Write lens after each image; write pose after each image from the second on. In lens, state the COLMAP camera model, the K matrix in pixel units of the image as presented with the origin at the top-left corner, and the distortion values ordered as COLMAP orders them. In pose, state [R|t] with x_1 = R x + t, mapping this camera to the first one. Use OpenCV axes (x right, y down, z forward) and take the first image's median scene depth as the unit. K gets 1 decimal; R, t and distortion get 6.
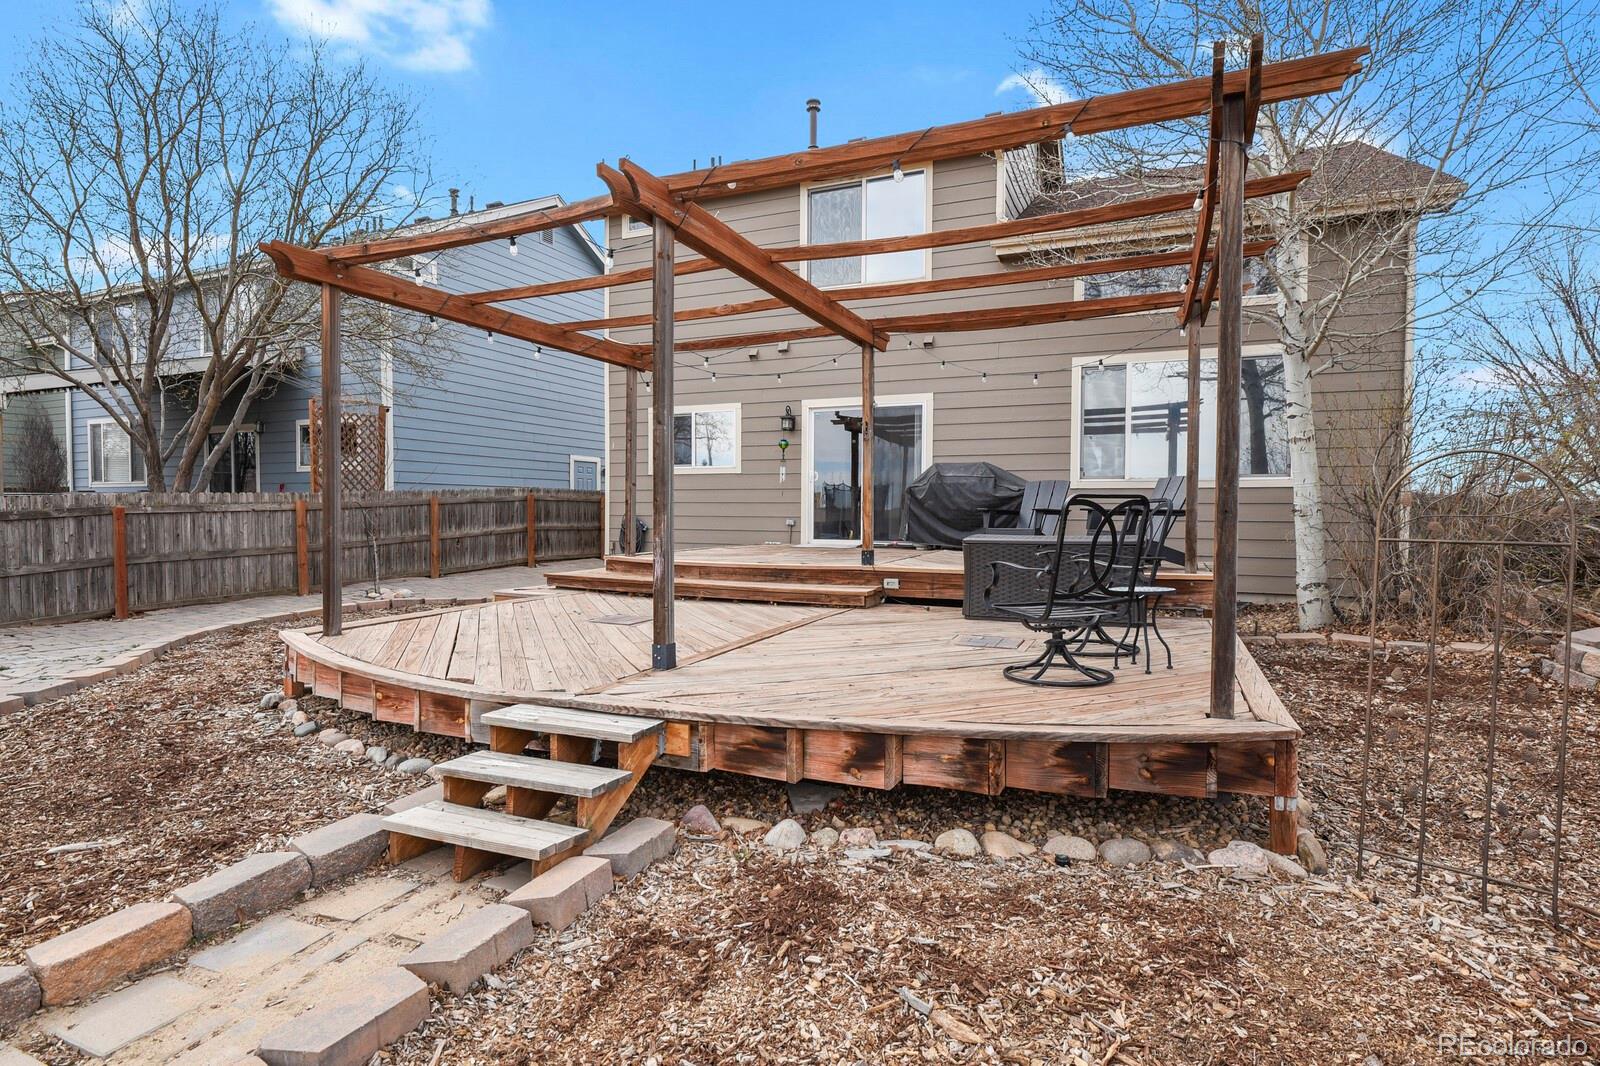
lens RADIAL K [[800.9, 0, 804.5], [0, 800.9, 540.2], [0, 0, 1]] dist [-0.005596, -0.001413]
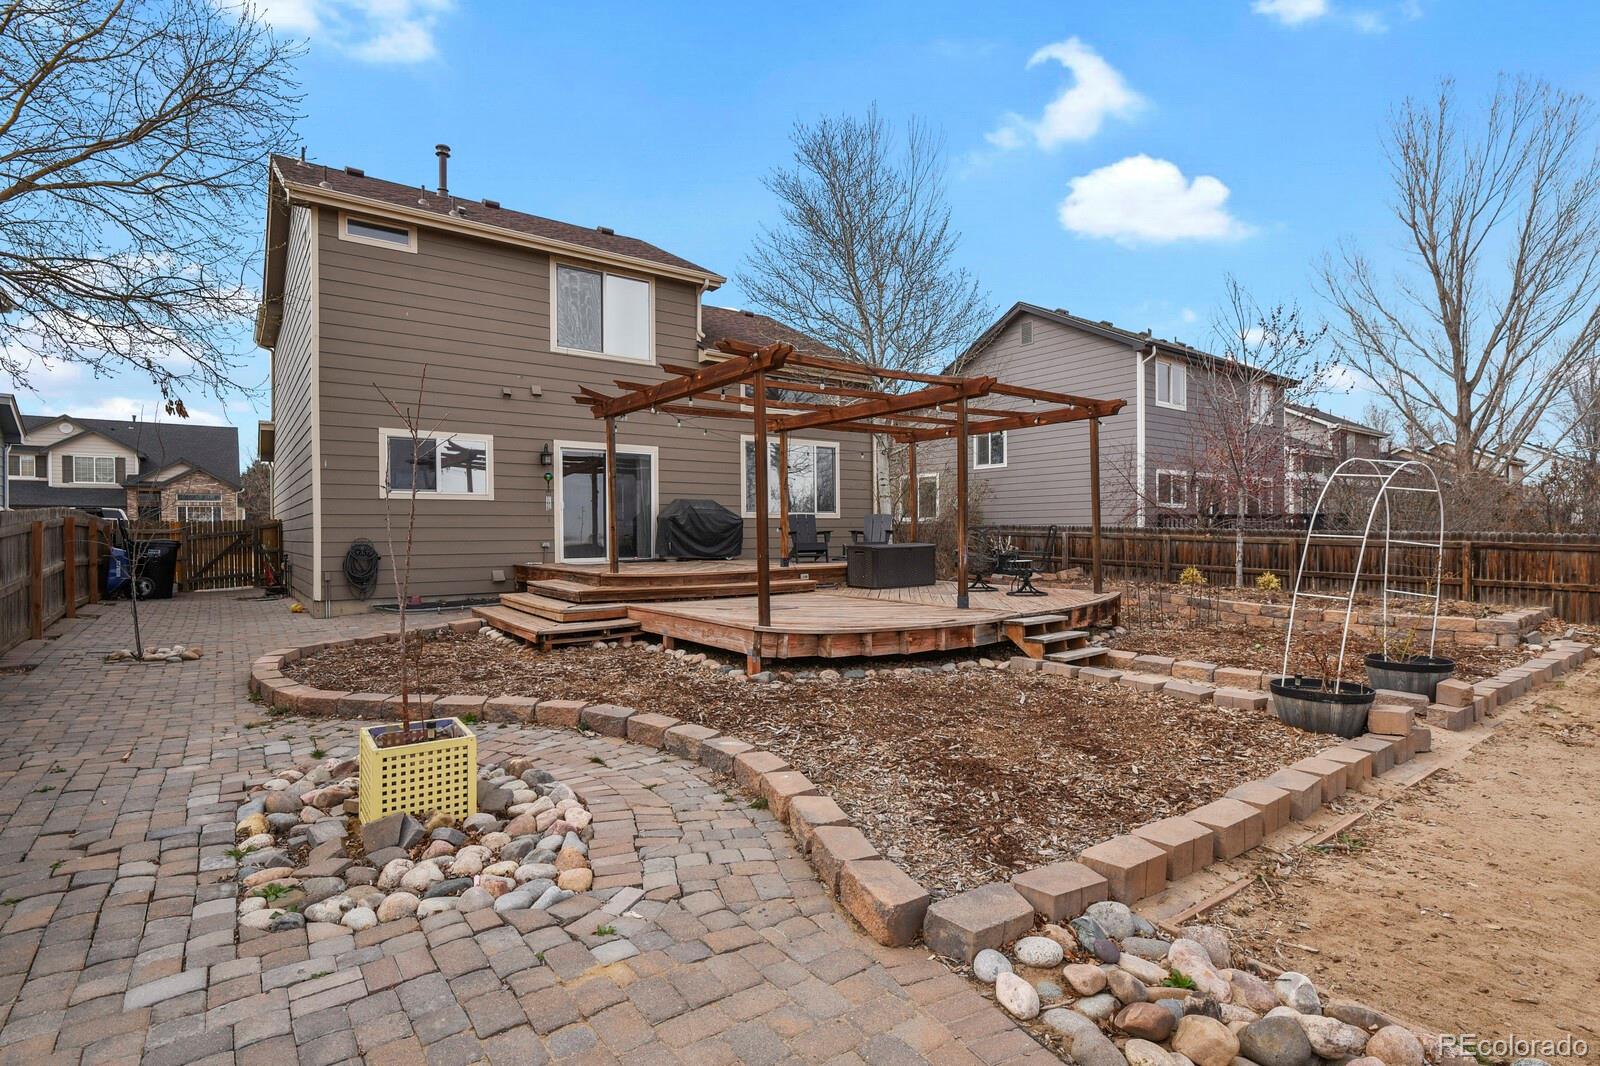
lens RADIAL K [[774.3, 0, 800.0], [0, 774.3, 533.0], [0, 0, 1]] dist [-0.002672, -0.006804]
pose [[0.499327, -0.009115, 0.866366, -0.915300], [0.041319, 0.999057, -0.013303, -0.010939], [-0.865428, 0.042440, 0.499233, 0.151636]]
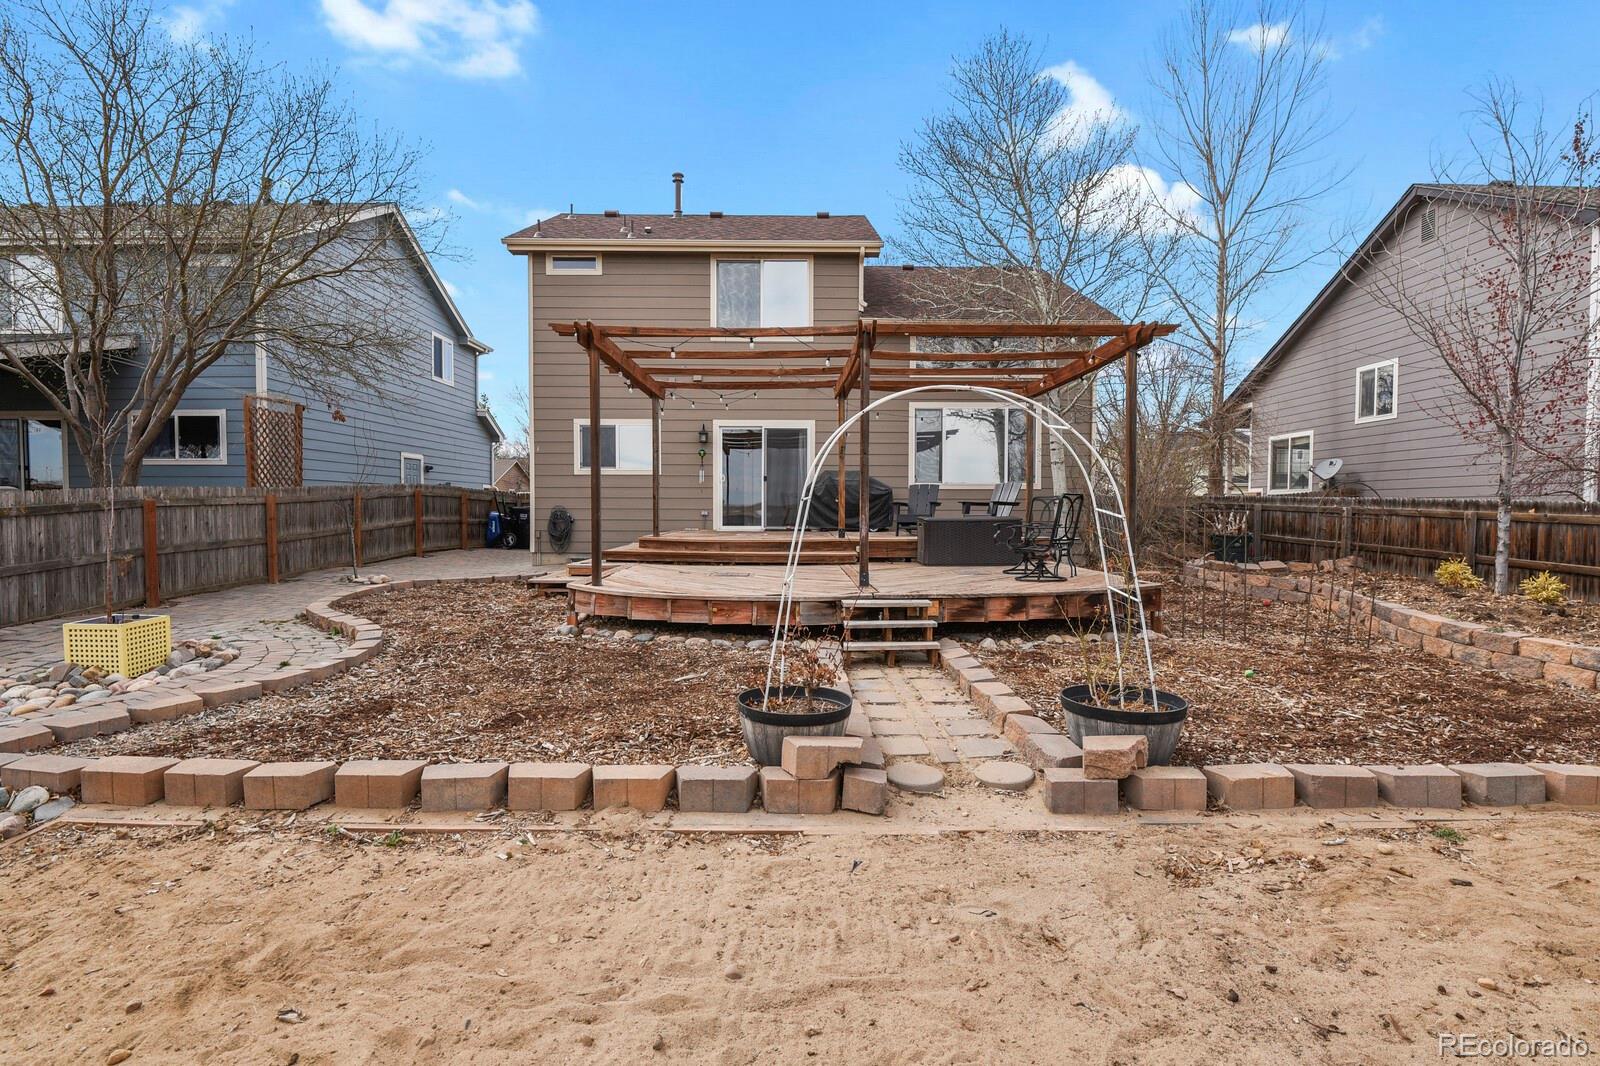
lens RADIAL K [[776.6, 0, 802.2], [0, 776.6, 538.9], [0, 0, 1]] dist [-0.008420, -0.005841]
pose [[0.913844, -0.018009, 0.405666, -0.443265], [0.017061, 0.999837, 0.005953, 0.016456], [-0.405707, 0.001481, 0.914002, -0.249504]]
